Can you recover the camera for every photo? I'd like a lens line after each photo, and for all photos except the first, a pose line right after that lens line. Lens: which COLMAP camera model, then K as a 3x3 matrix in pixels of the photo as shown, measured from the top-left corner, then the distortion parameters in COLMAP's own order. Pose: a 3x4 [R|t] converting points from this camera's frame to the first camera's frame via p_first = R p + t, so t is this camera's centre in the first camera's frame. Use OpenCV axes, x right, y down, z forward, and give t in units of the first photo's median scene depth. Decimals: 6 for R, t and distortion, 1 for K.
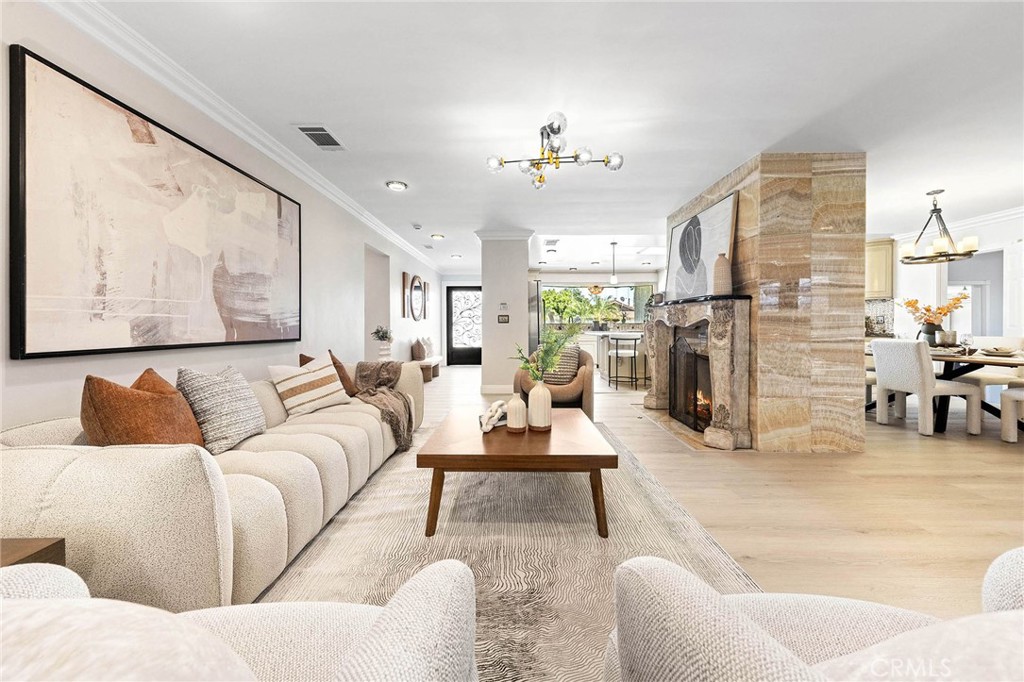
lens RADIAL K [[356.4, 0, 517.5], [0, 356.4, 327.7], [0, 0, 1]] dist [-0.000637, -0.000521]
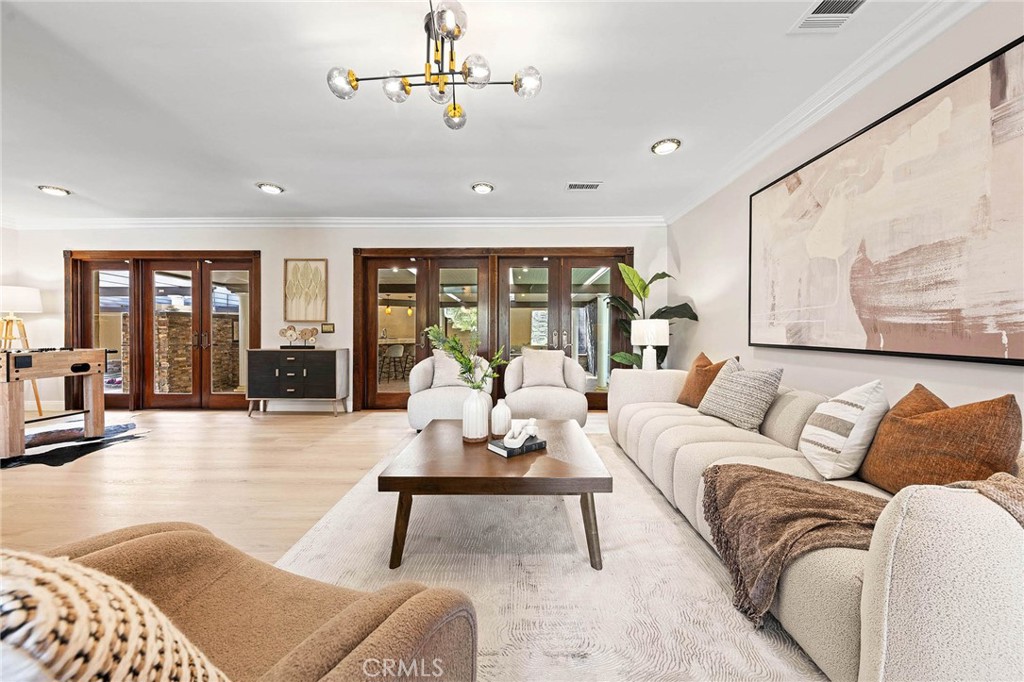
lens RADIAL K [[350.0, 0, 514.6], [0, 350.0, 331.9], [0, 0, 1]] dist [0.006818, -0.001240]
pose [[-0.999661, 0.002536, 0.025907, -0.029766], [0.002792, 0.999947, 0.009869, -0.008169], [-0.025881, 0.009938, -0.999616, 1.423332]]
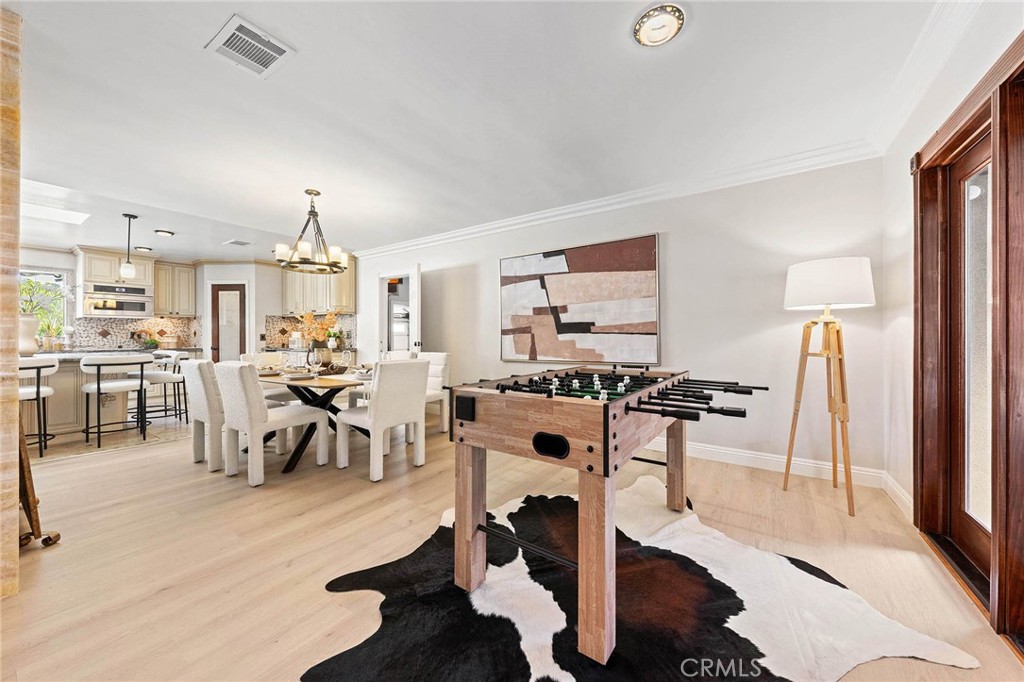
lens RADIAL K [[342.4, 0, 523.2], [0, 342.4, 336.8], [0, 0, 1]] dist [0.008746, -0.000832]
pose [[0.561495, 0.000017, 0.827480, 1.040123], [0.007702, 0.999957, -0.005247, -0.014415], [-0.827444, 0.009320, 0.561471, 0.111776]]
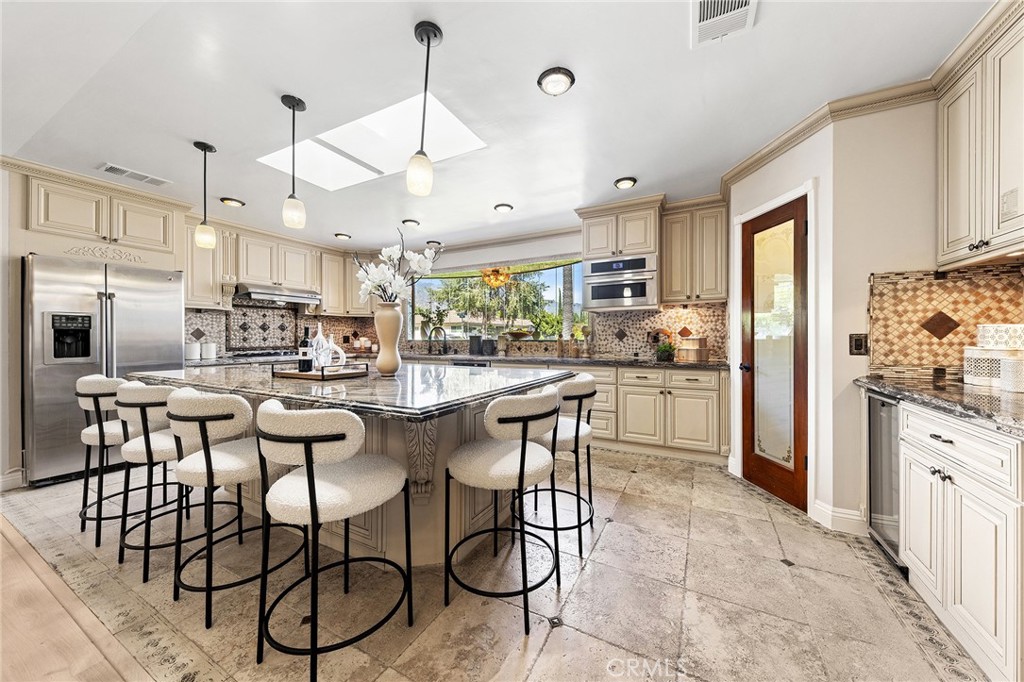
lens RADIAL K [[356.4, 0, 520.1], [0, 356.4, 346.0], [0, 0, 1]] dist [-0.000637, -0.000521]
pose [[0.871936, 0.014434, -0.489407, 1.663909], [-0.005591, 0.999794, 0.019526, -0.042278], [0.489588, -0.014289, 0.871837, 1.716076]]
